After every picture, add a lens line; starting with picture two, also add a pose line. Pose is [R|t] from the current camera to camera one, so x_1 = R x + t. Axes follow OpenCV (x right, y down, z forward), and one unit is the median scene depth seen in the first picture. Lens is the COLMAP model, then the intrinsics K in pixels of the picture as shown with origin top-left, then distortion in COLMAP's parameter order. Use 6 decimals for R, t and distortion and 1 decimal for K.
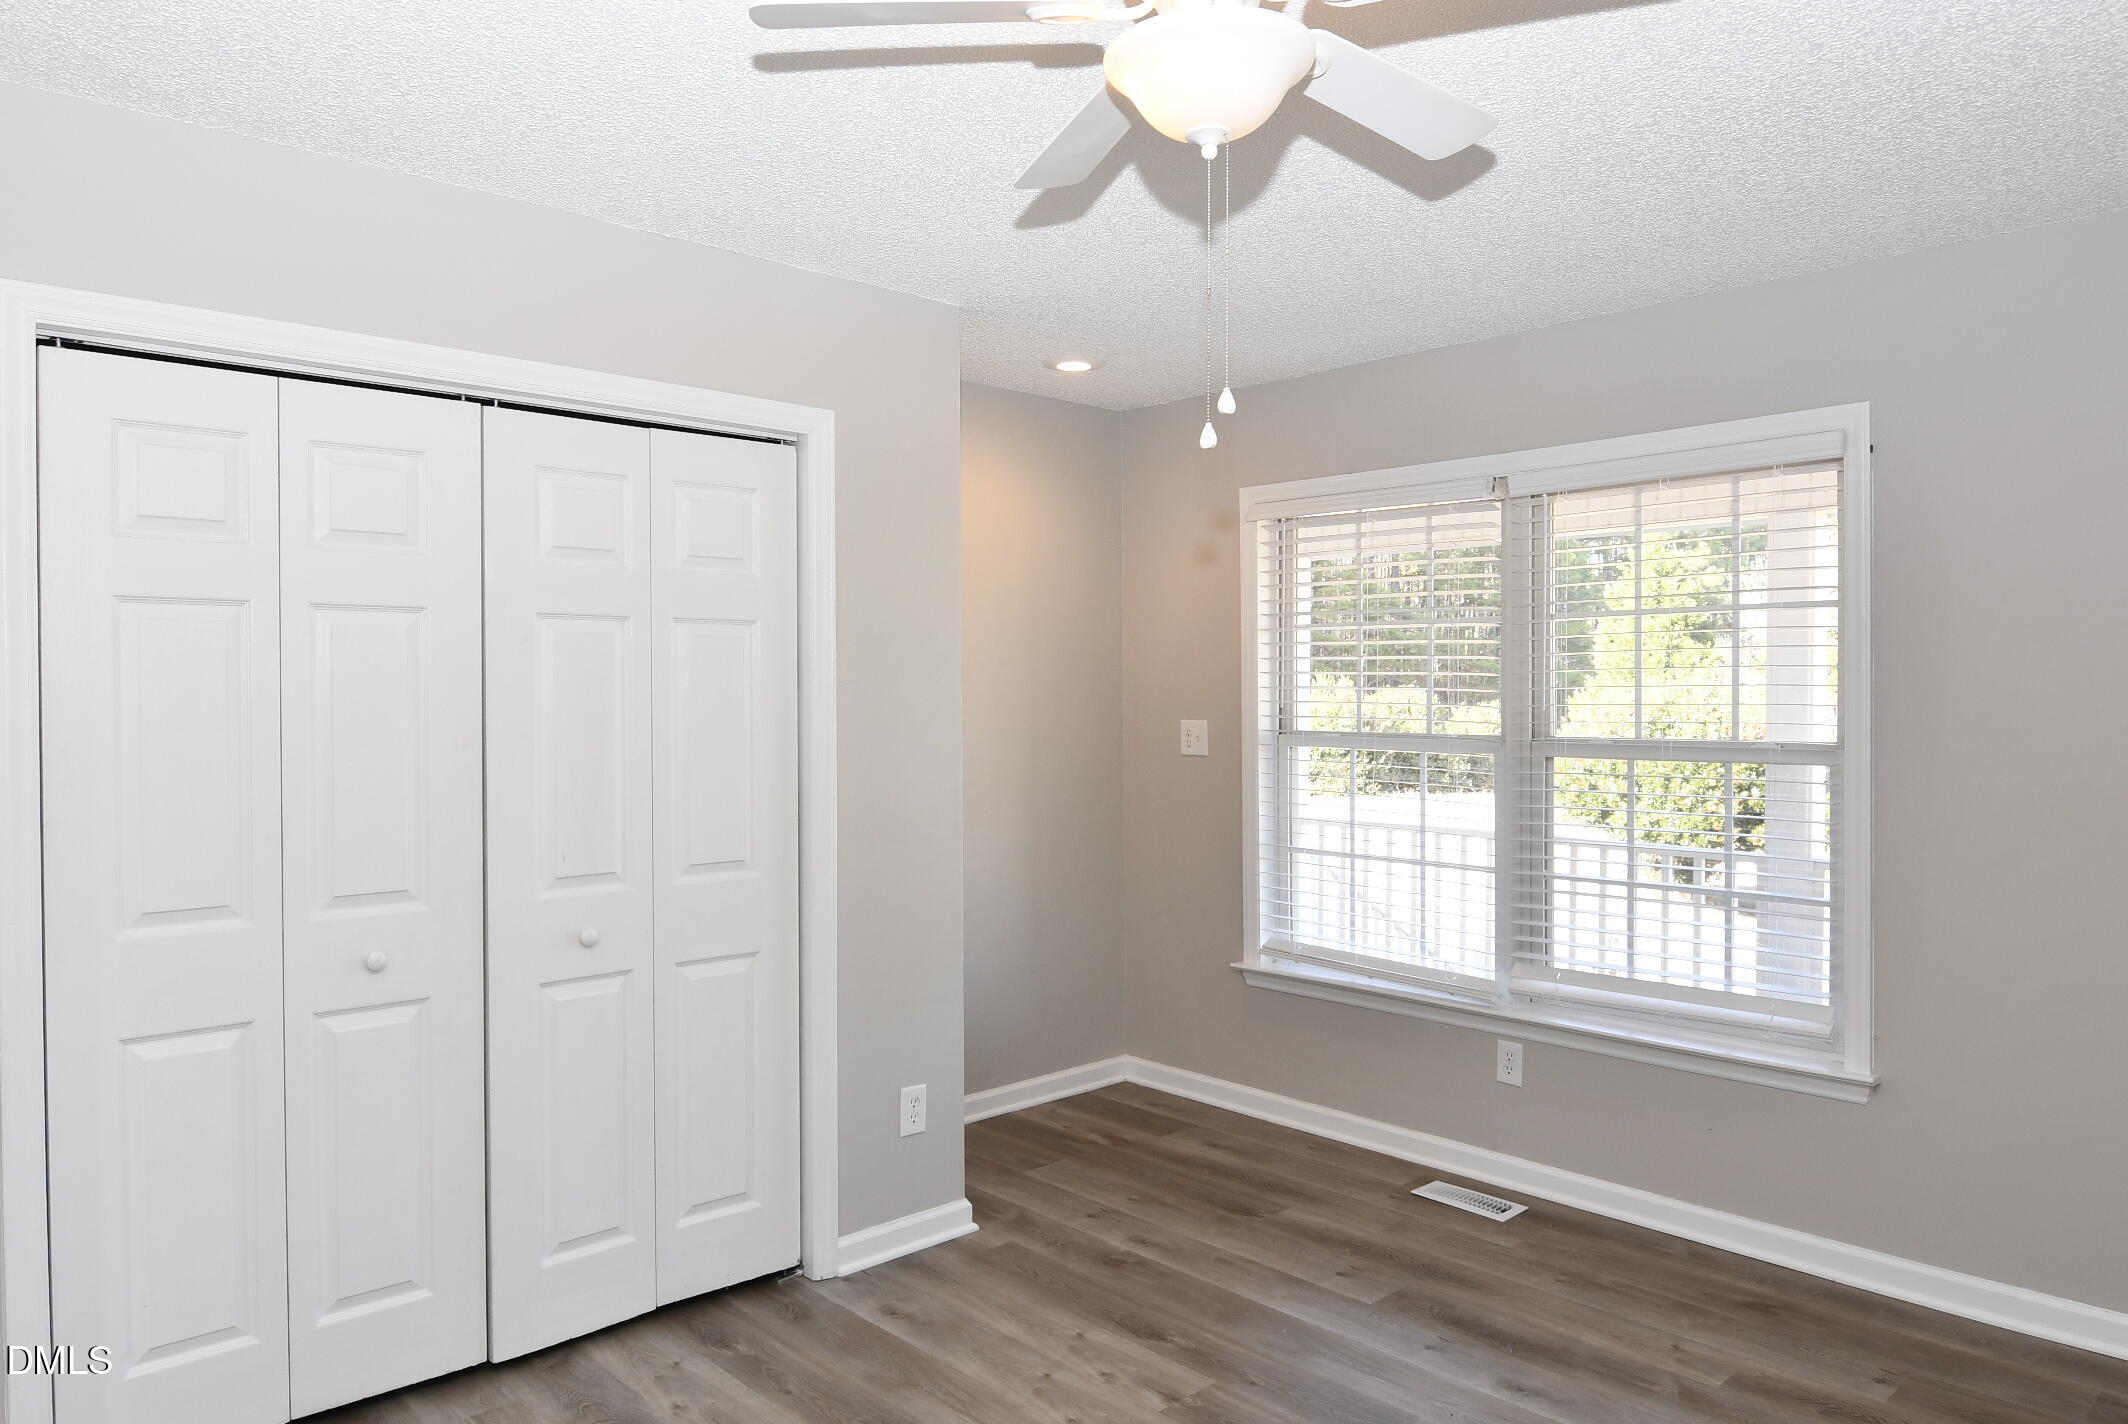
lens RADIAL K [[1314.4, 0, 1062.7], [0, 1314.4, 708.8], [0, 0, 1]] dist [-0.003863, -0.004518]
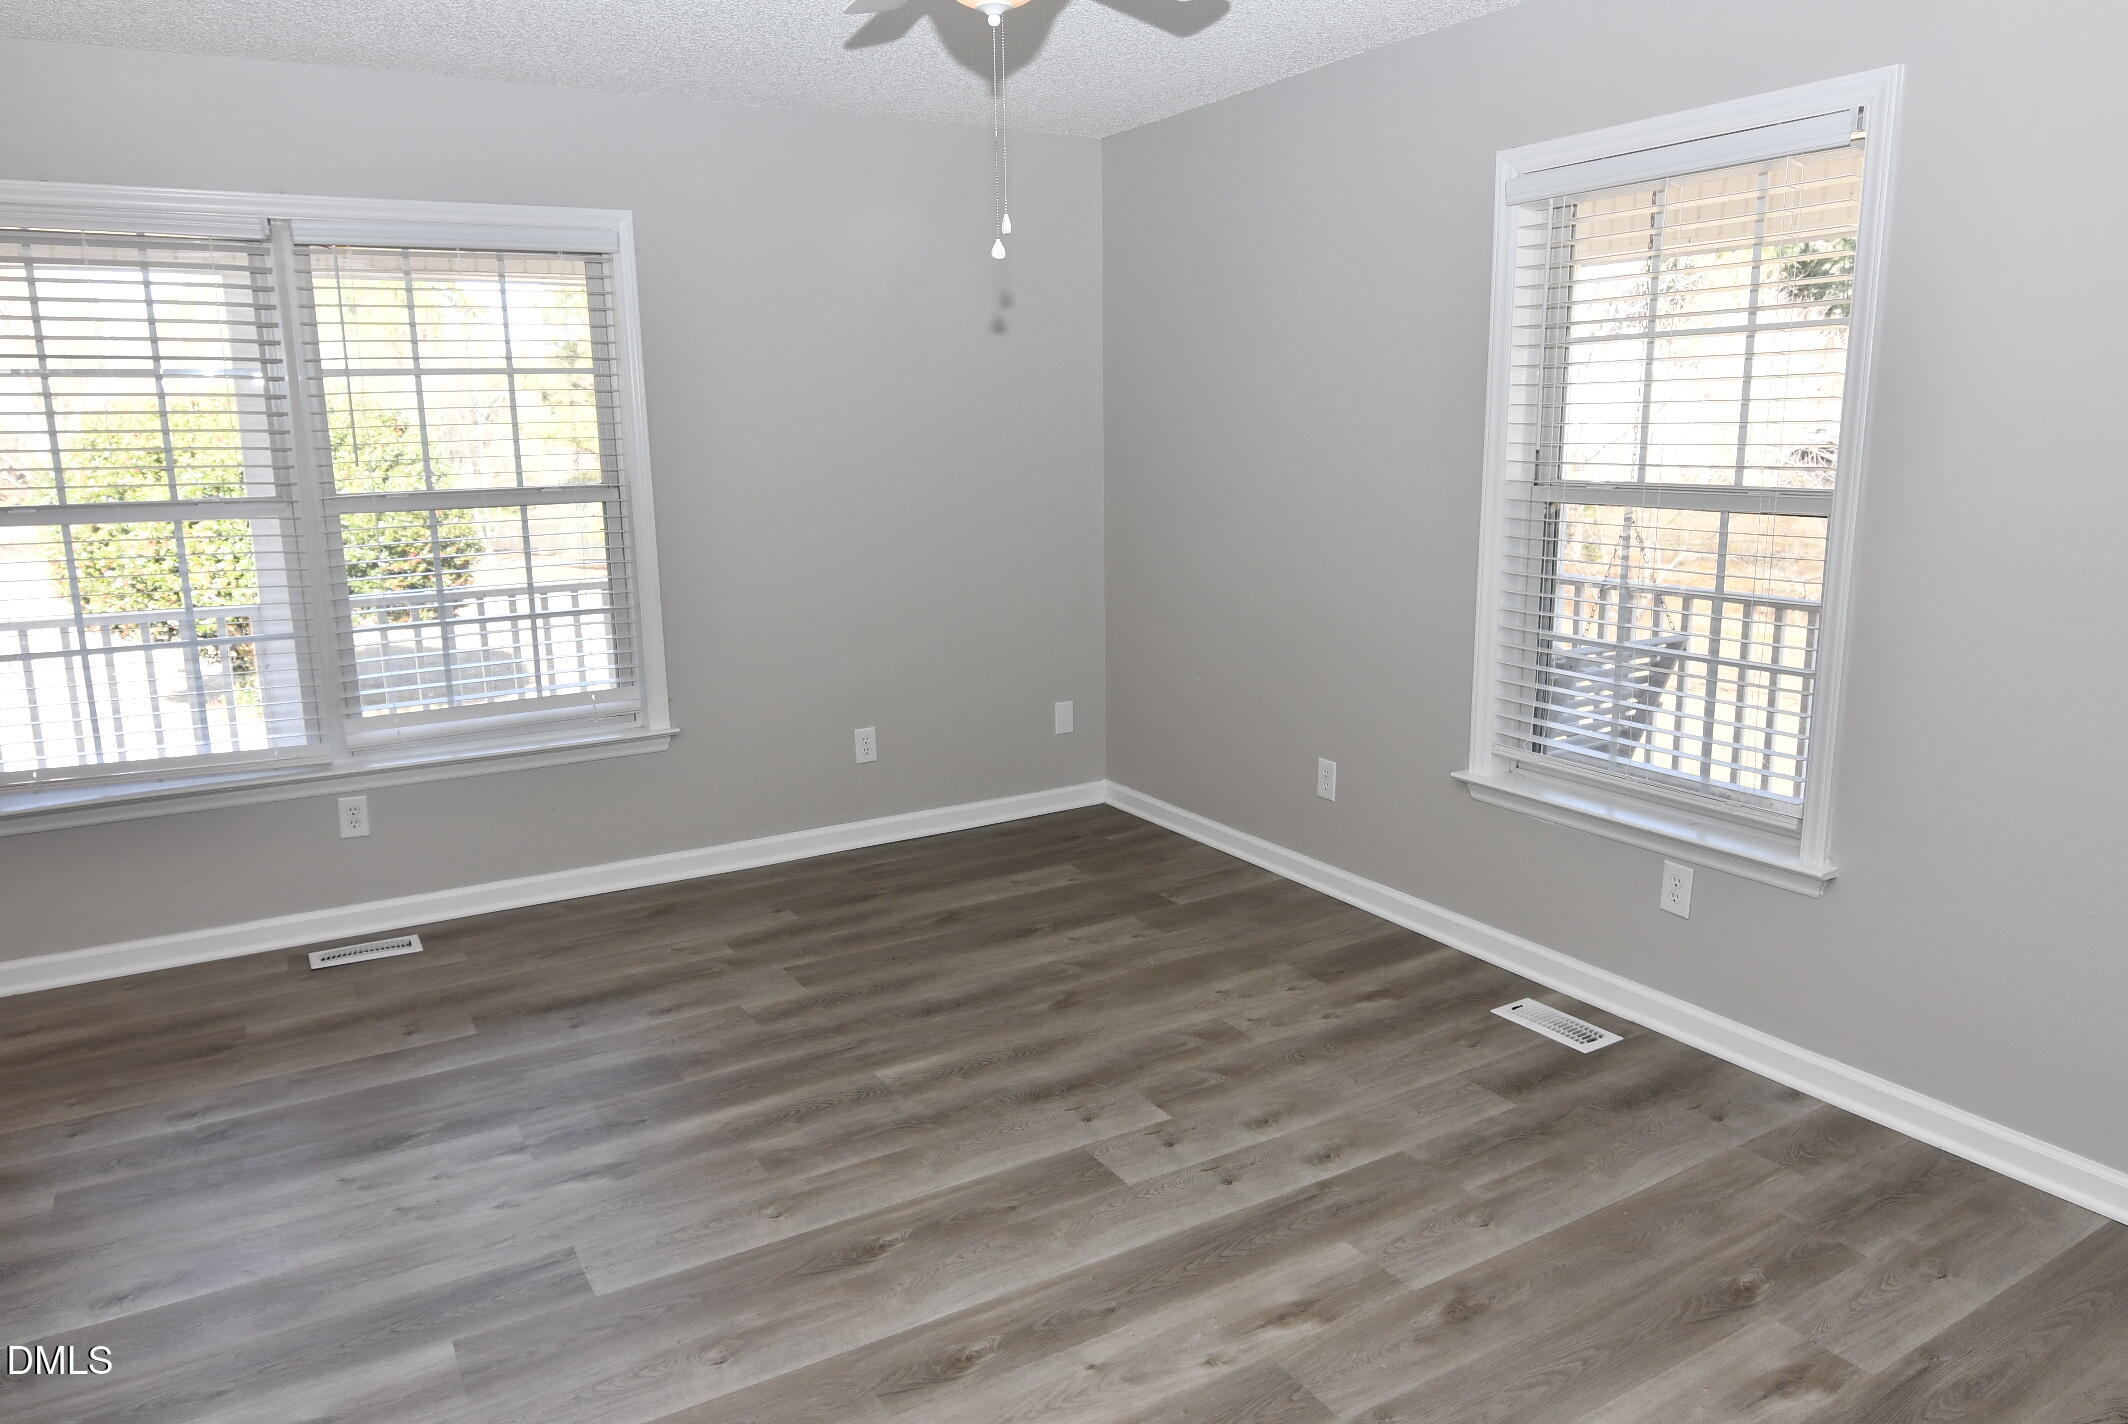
lens RADIAL K [[1243.0, 0, 1061.8], [0, 1243.0, 693.9], [0, 0, 1]] dist [-0.025288, 0.001047]
pose [[0.286805, -0.202513, 0.936339, -0.470748], [0.024824, 0.978644, 0.204059, -0.009735], [-0.957667, -0.035281, 0.285707, 0.243188]]
